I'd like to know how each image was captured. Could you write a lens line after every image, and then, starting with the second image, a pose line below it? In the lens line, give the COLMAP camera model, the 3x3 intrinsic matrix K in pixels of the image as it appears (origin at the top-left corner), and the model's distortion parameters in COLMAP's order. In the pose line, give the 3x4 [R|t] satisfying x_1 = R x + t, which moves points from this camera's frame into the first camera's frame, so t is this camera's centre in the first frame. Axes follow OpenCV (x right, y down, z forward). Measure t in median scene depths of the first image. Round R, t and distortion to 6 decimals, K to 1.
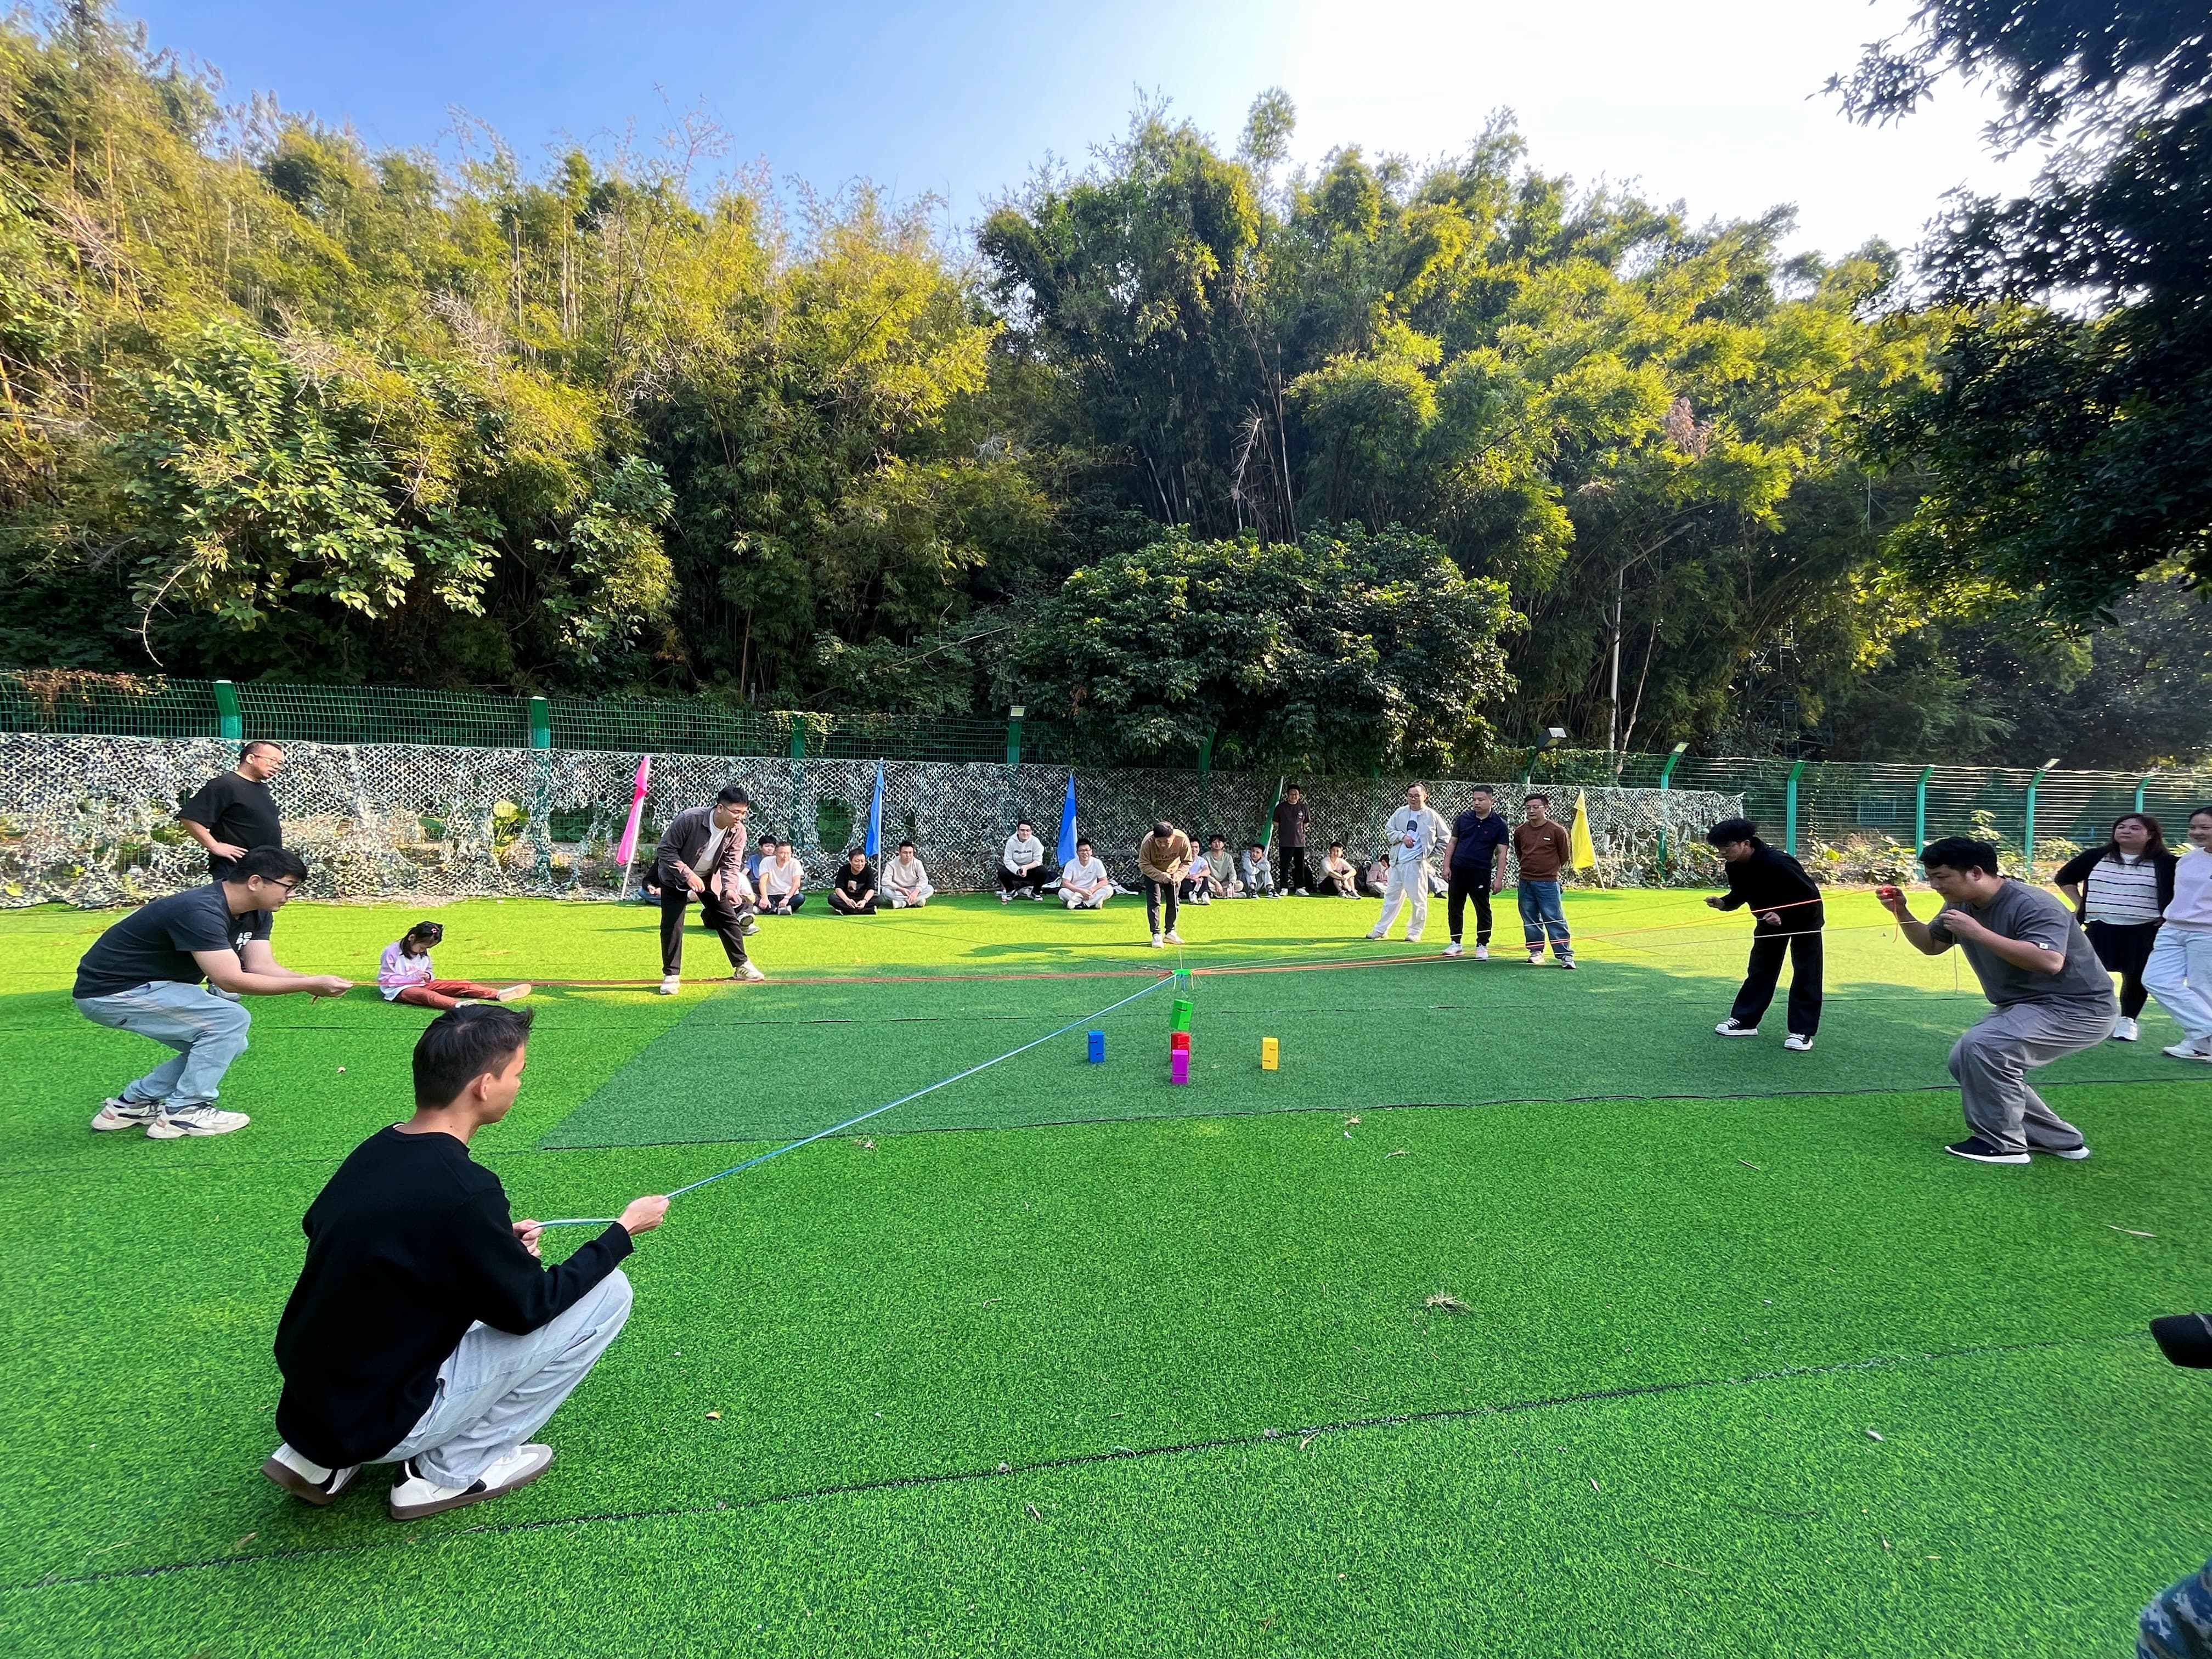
lens RADIAL K [[892.9, 0, 1106.8], [0, 892.9, 831.2], [0, 0, 1]] dist [-0.003019, -0.000174]
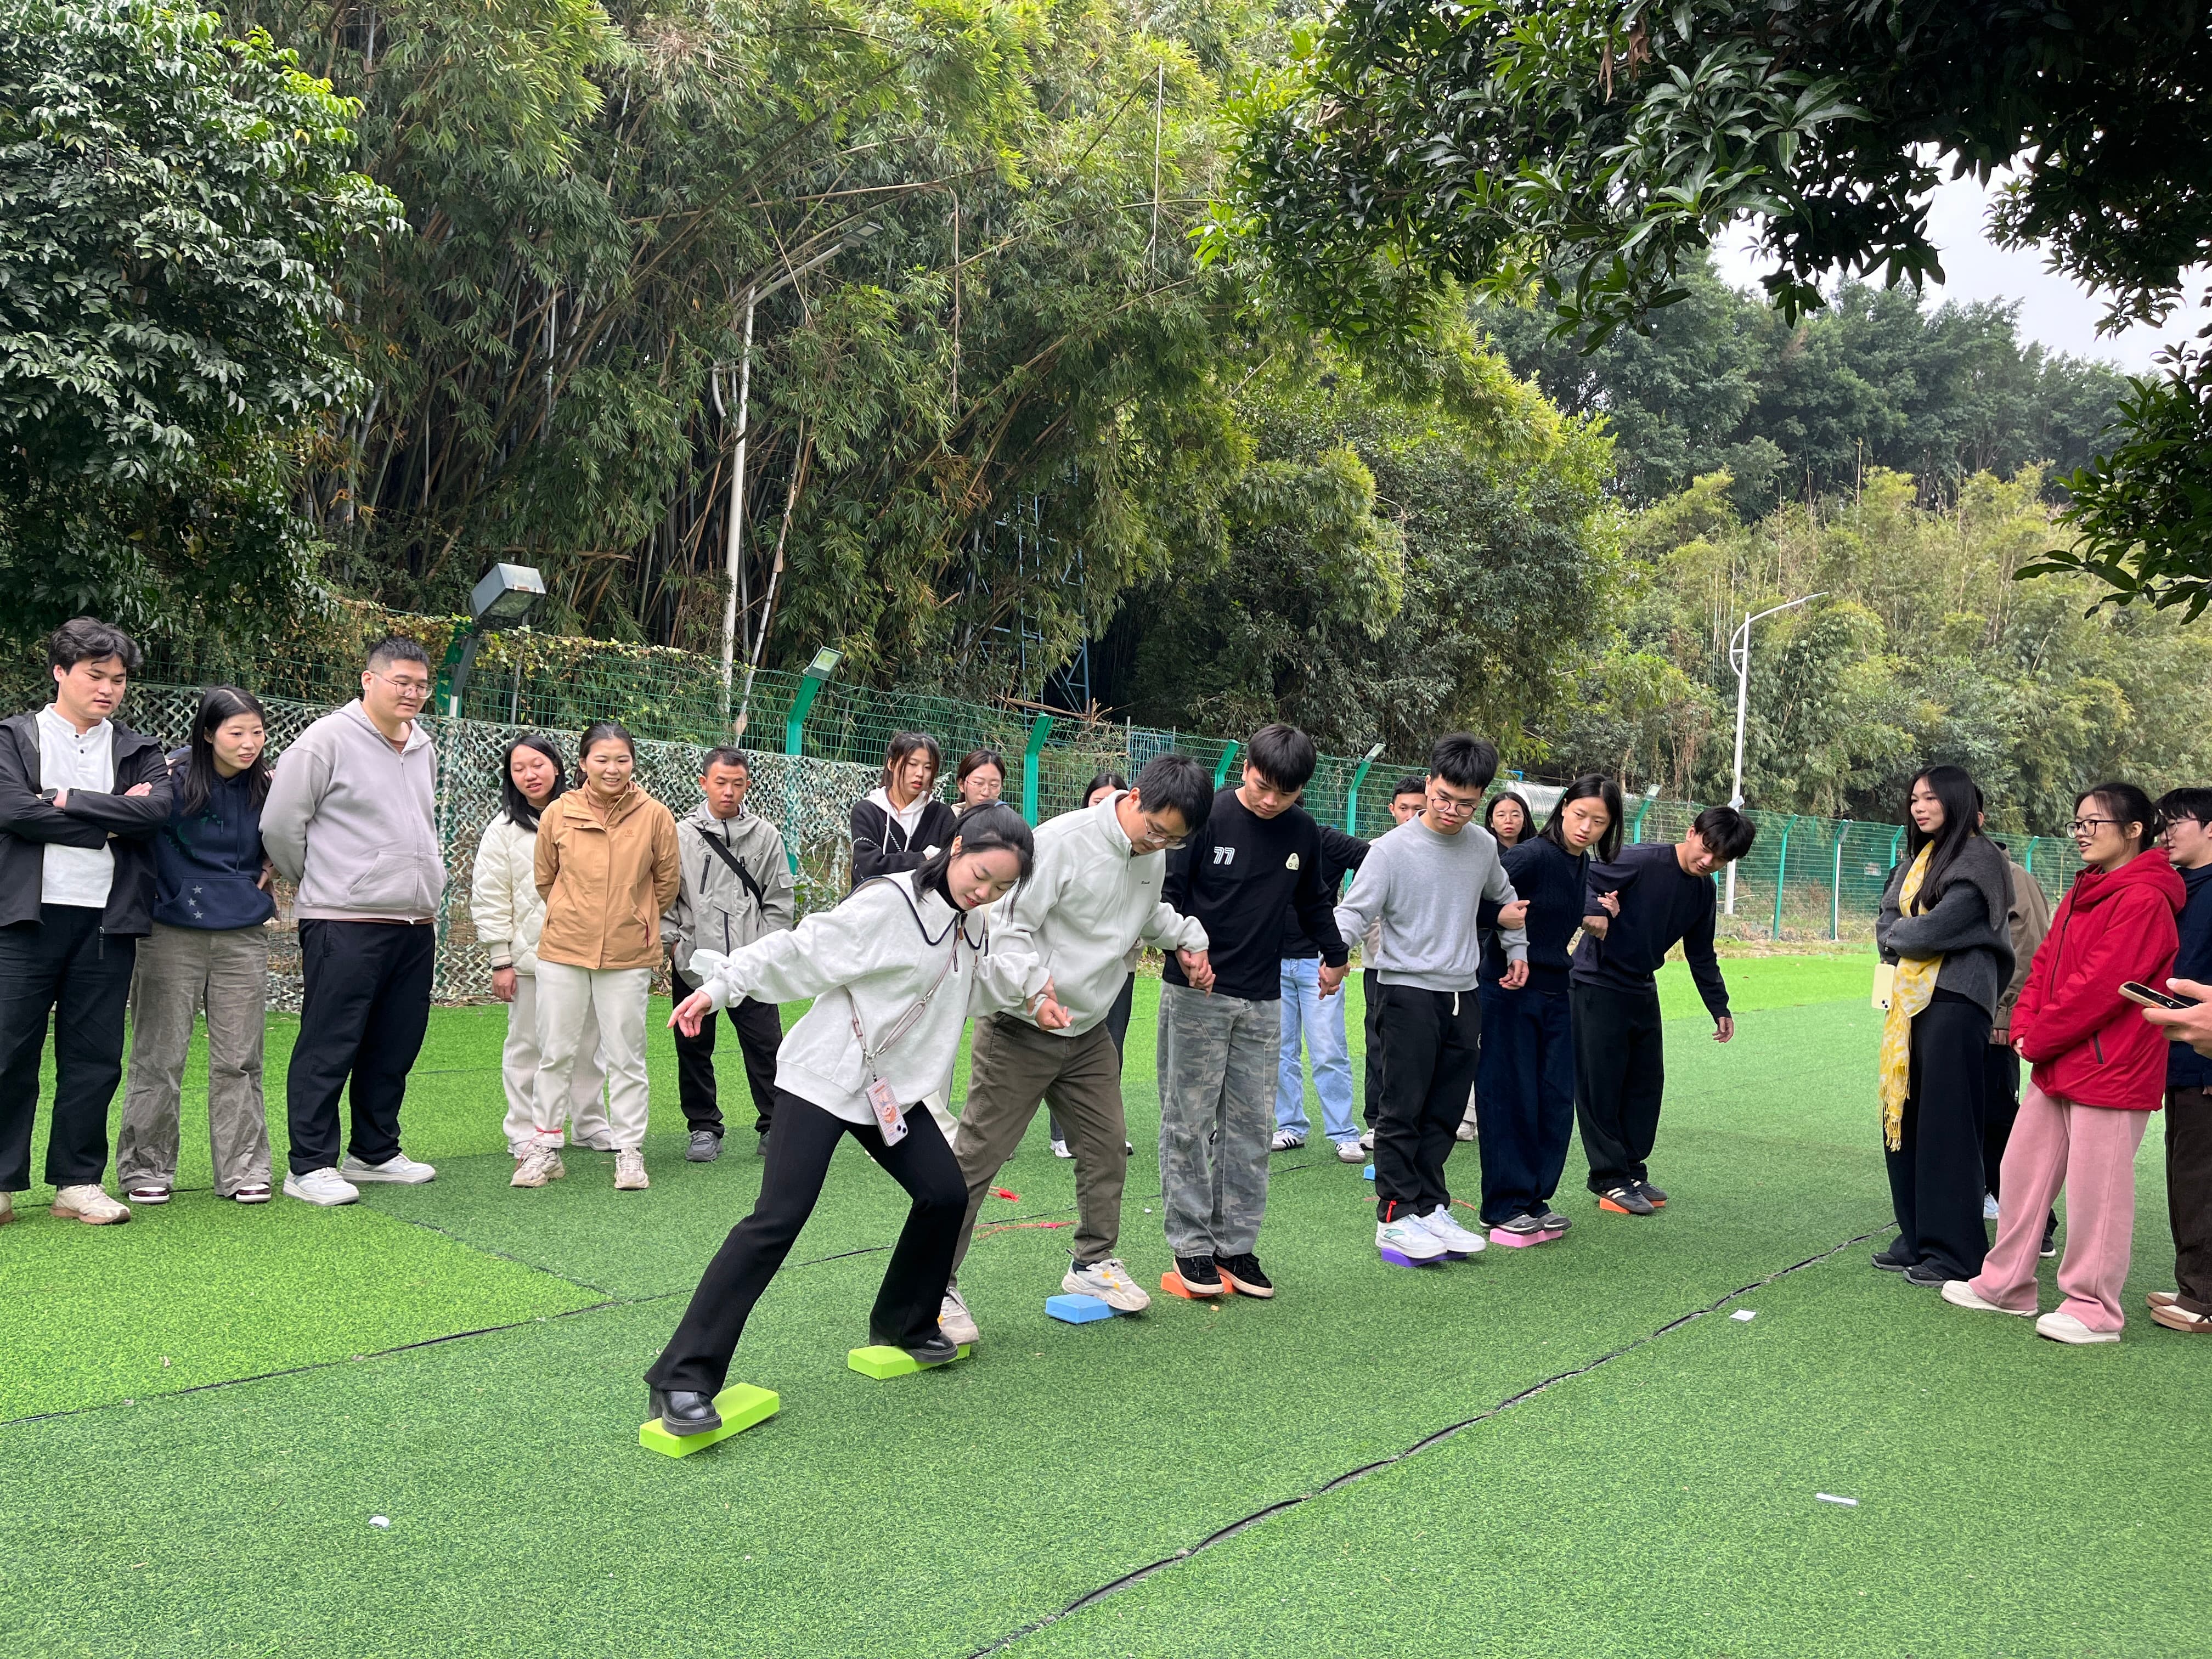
lens RADIAL K [[1681.6, 0, 1107.3], [0, 1681.6, 862.5], [0, 0, 1]] dist [0.066720, -0.114286]
pose [[0.765680, 0.012141, 0.643107, 0.266967], [-0.012777, 0.999912, -0.003665, 0.006994], [-0.643094, -0.005411, 0.765768, 0.340745]]
